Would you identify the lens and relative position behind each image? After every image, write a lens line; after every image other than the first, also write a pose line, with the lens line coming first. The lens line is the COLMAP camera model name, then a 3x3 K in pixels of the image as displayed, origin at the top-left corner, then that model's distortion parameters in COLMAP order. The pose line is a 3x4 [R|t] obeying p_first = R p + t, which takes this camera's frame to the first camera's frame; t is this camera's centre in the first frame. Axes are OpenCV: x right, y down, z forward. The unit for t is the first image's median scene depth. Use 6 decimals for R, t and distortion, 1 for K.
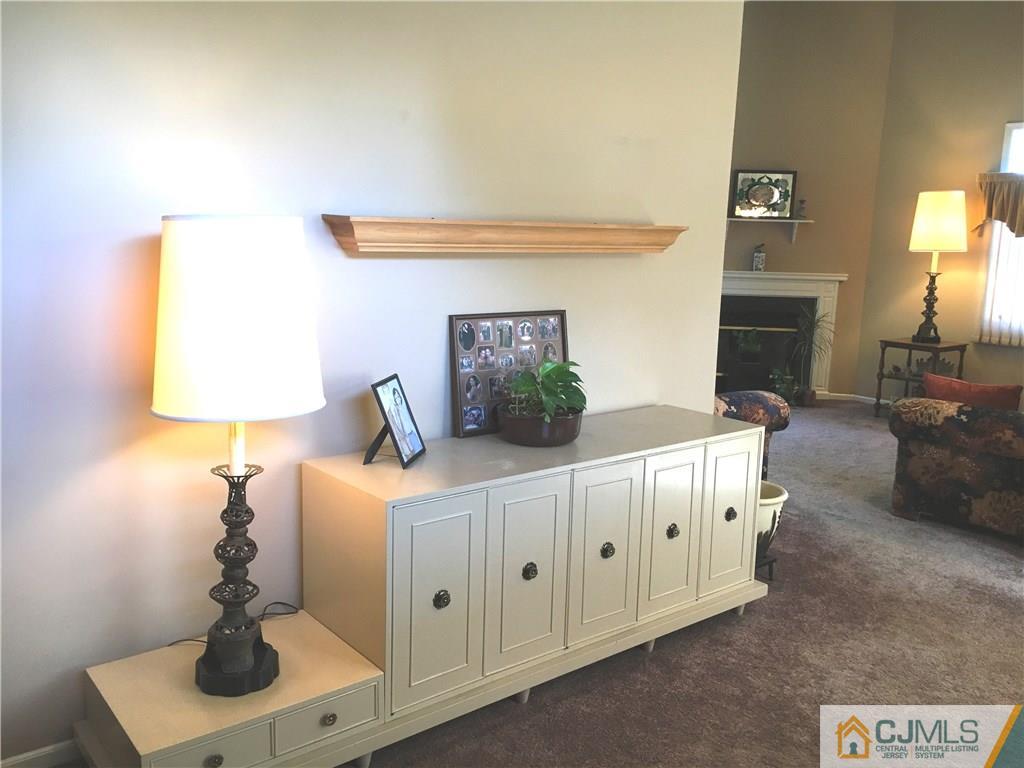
lens RADIAL K [[868.9, 0, 517.8], [0, 868.9, 380.1], [0, 0, 1]] dist [0.048777, -0.053665]
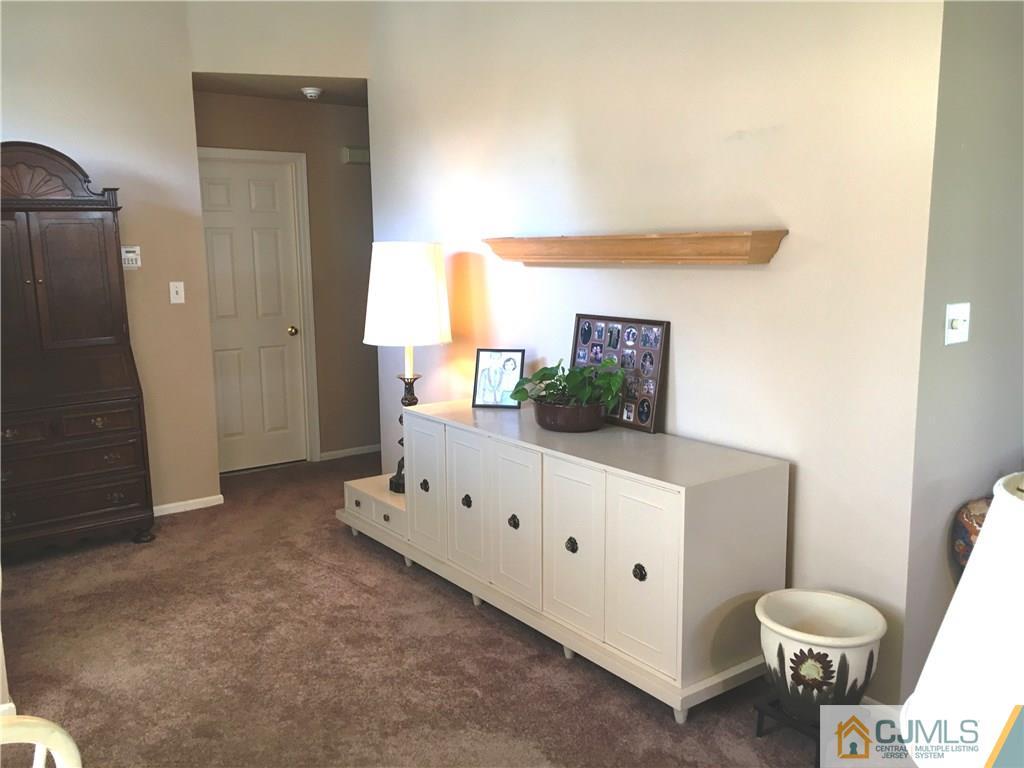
lens RADIAL K [[868.9, 0, 511.1], [0, 868.9, 378.9], [0, 0, 1]] dist [0.048777, -0.053665]
pose [[-0.033403, 0.133480, -0.990488, 1.098687], [-0.153147, 0.978654, 0.137050, -0.131521], [0.987639, 0.156268, -0.012248, 0.890407]]
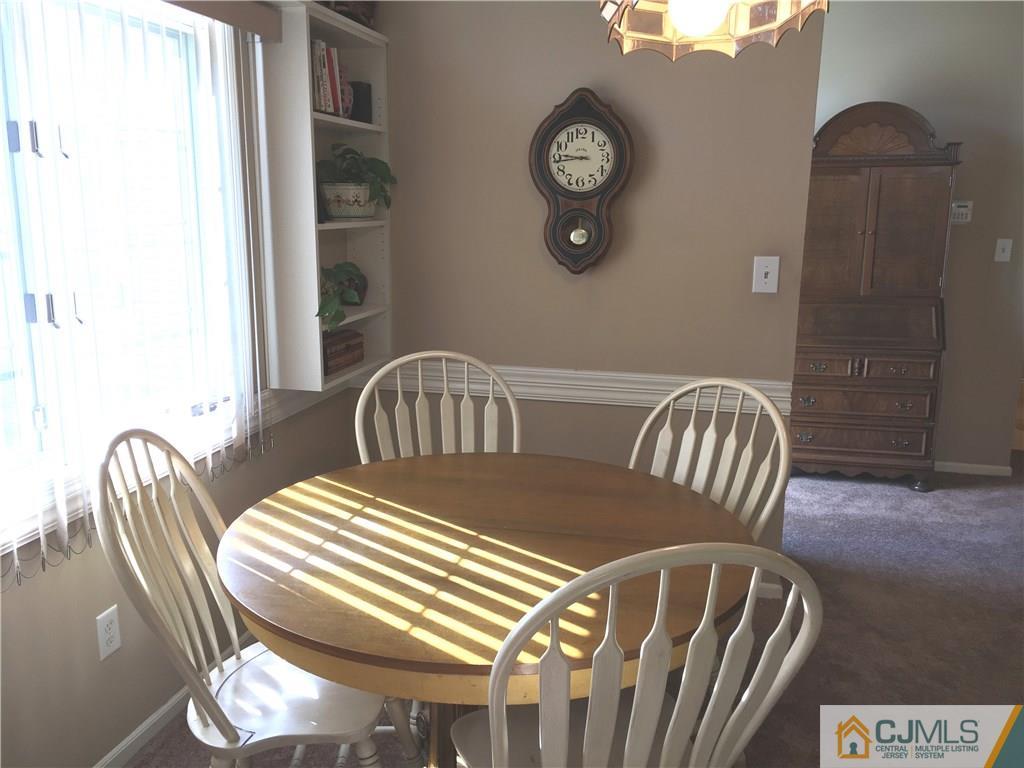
lens RADIAL K [[868.9, 0, 515.3], [0, 868.9, 380.0], [0, 0, 1]] dist [0.048777, -0.053665]
pose [[-0.789756, 0.097892, -0.605560, 1.350677], [-0.124846, 0.940872, 0.314918, -0.161095], [0.600582, 0.324311, -0.730837, 1.093250]]
